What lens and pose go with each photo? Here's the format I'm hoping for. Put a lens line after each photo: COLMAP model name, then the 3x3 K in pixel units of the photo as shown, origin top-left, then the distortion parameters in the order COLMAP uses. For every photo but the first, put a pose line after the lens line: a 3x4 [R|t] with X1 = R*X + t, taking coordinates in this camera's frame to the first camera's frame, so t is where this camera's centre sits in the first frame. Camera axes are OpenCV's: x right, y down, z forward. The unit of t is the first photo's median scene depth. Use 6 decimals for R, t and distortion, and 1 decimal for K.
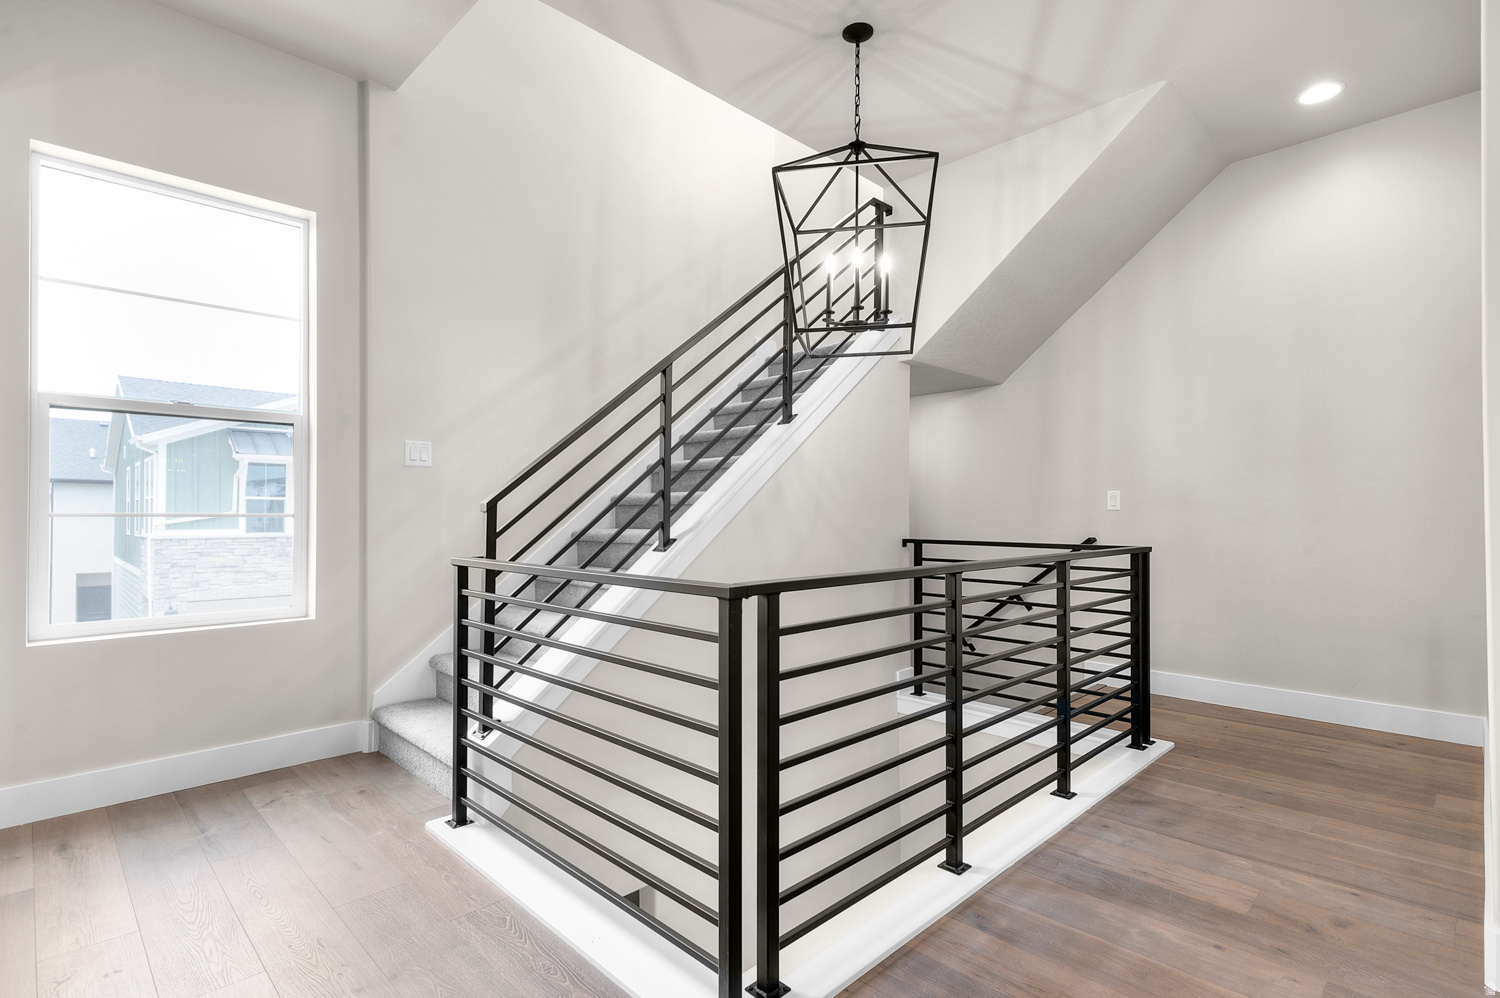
lens RADIAL K [[732.5, 0, 745.8], [0, 732.5, 505.8], [0, 0, 1]] dist [-0.019862, -0.000452]
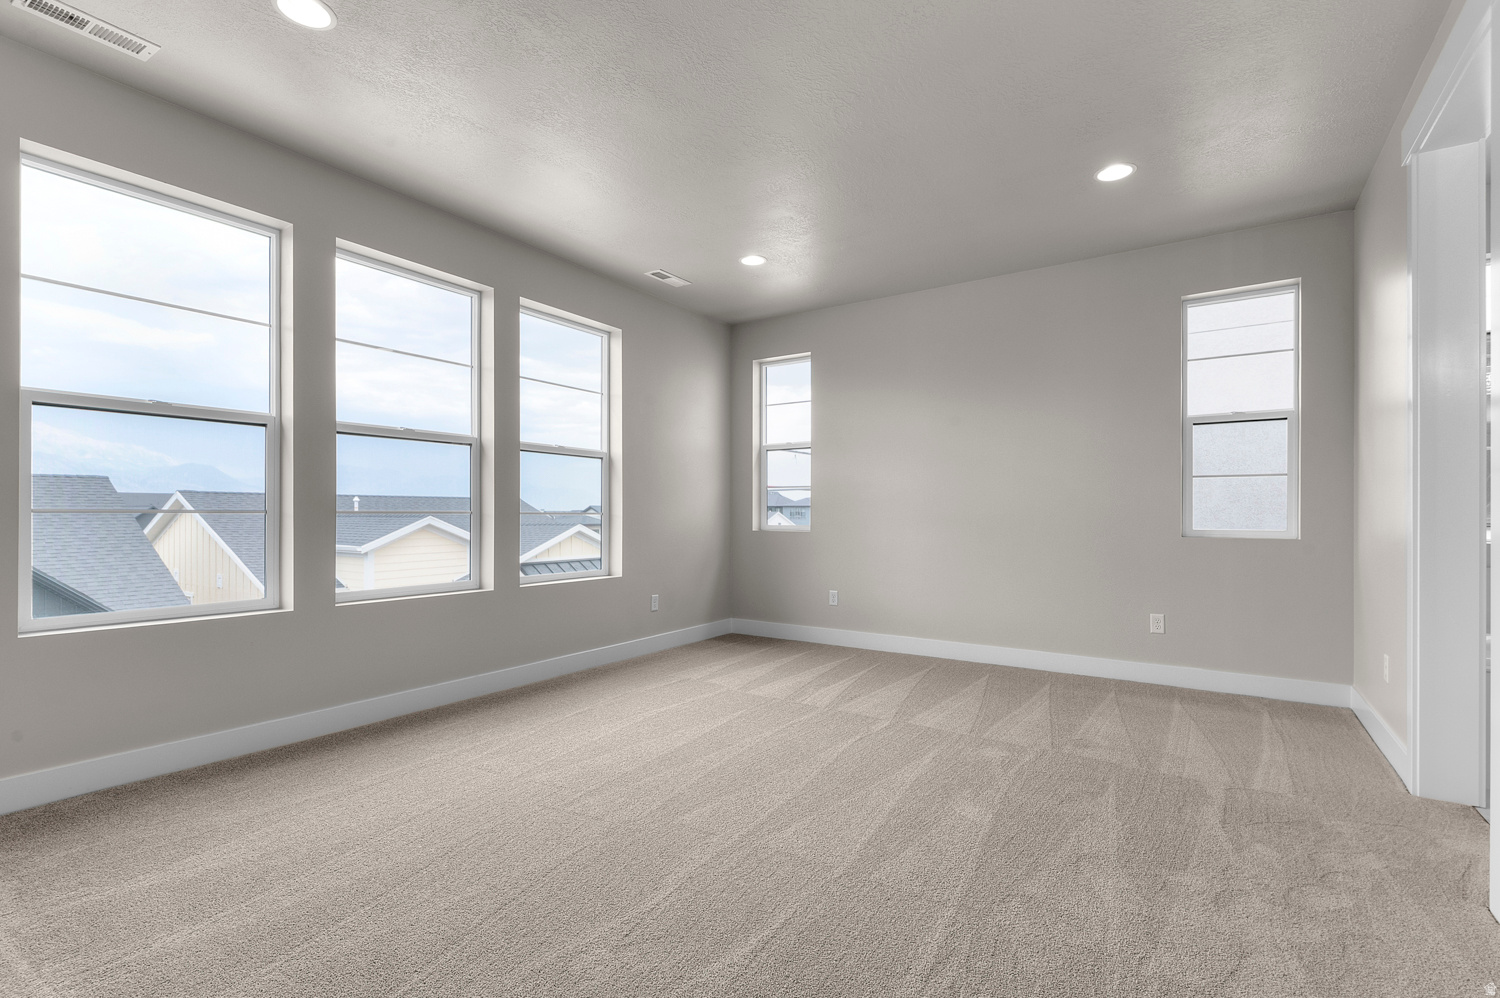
lens RADIAL K [[696.5, 0, 753.4], [0, 696.5, 501.5], [0, 0, 1]] dist [0.011776, 0.000220]
pose [[0.977982, -0.001383, 0.208686, -0.184033], [0.000163, 0.999983, 0.005864, -0.006507], [-0.208691, -0.005701, 0.977965, -0.180530]]
